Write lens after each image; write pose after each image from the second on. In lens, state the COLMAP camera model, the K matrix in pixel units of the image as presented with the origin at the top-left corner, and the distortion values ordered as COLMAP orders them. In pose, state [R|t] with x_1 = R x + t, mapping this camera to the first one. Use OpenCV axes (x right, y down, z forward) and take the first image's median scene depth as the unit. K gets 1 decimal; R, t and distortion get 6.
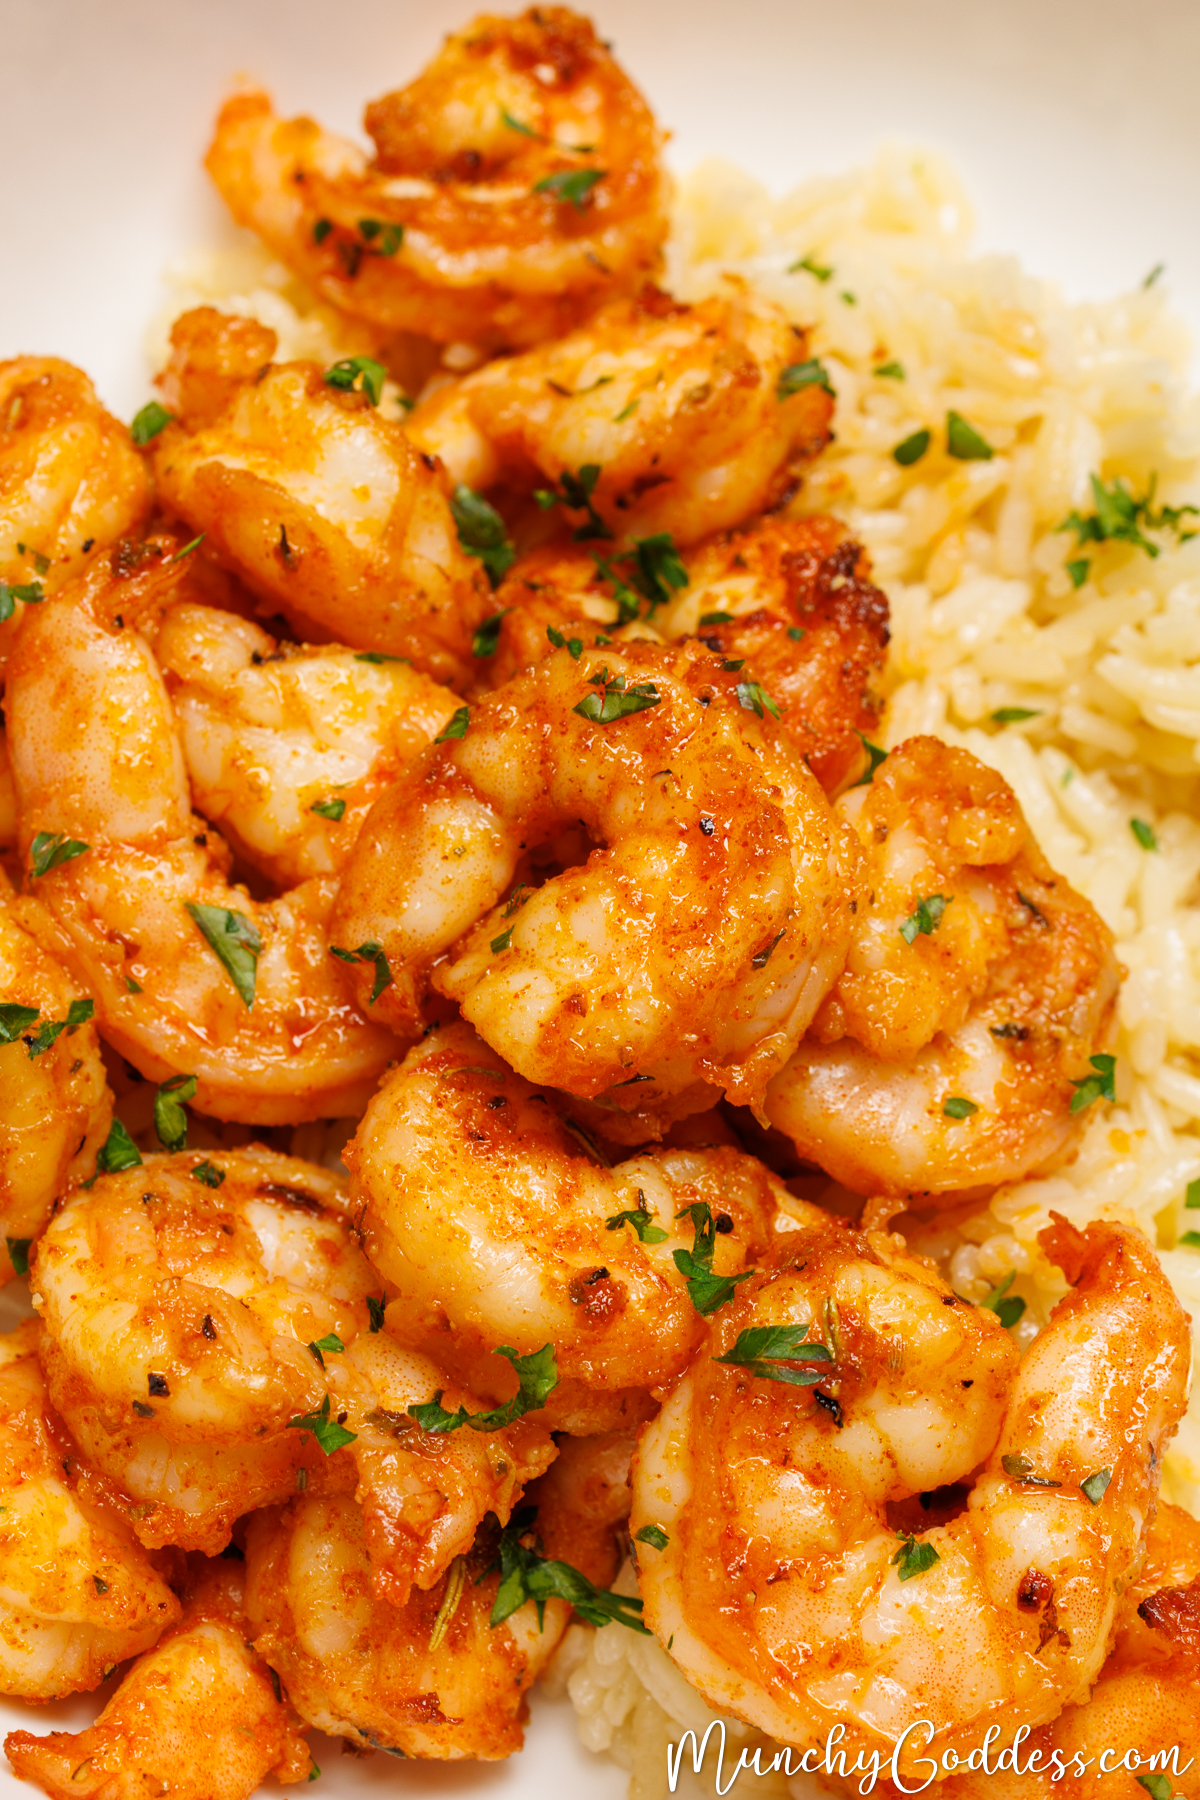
lens RADIAL K [[2574.0, 0, 680.3], [0, 2574.0, 899.8], [0, 0, 1]] dist [0.026688, -0.022679]
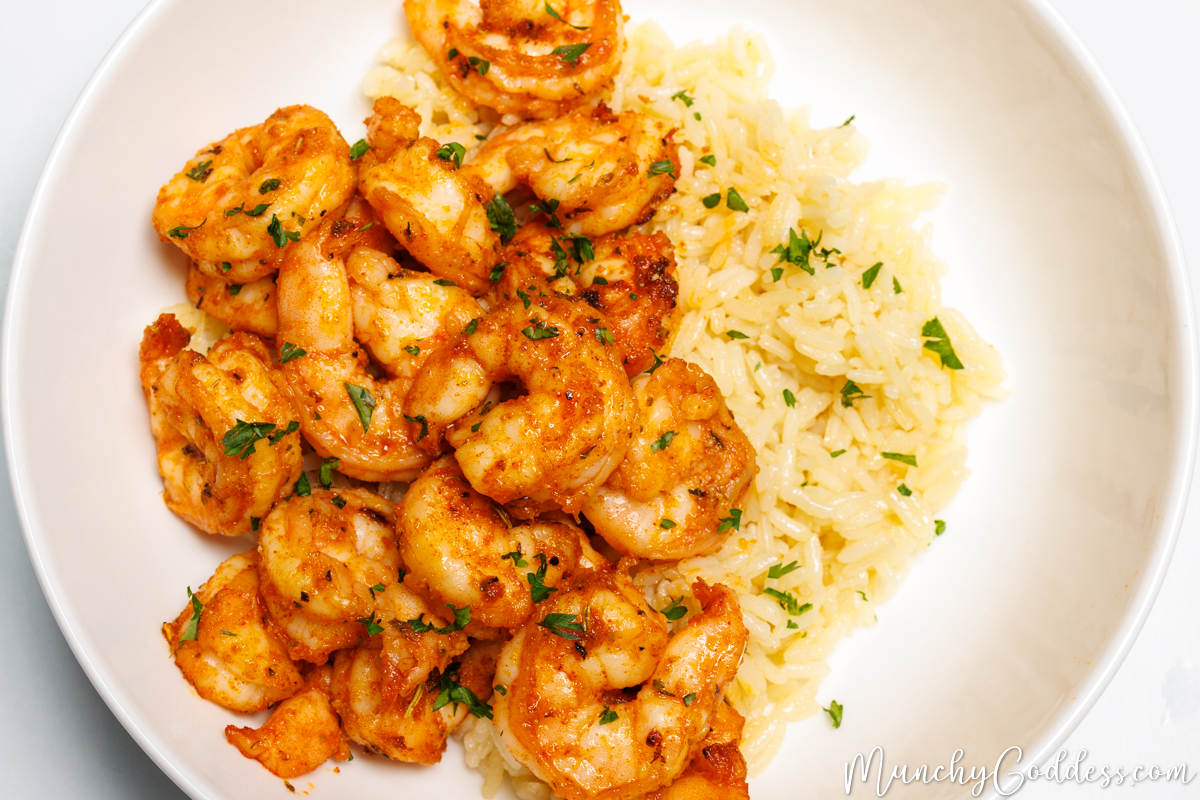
lens RADIAL K [[1716.0, 0, 598.0], [0, 1716.0, 370.1], [0, 0, 1]] dist [0.026688, -0.022679]
pose [[0.987161, 0.152031, -0.048988, 0.102849], [-0.144886, 0.981386, 0.126054, -0.237250], [0.067240, -0.117338, 0.990813, -0.492847]]
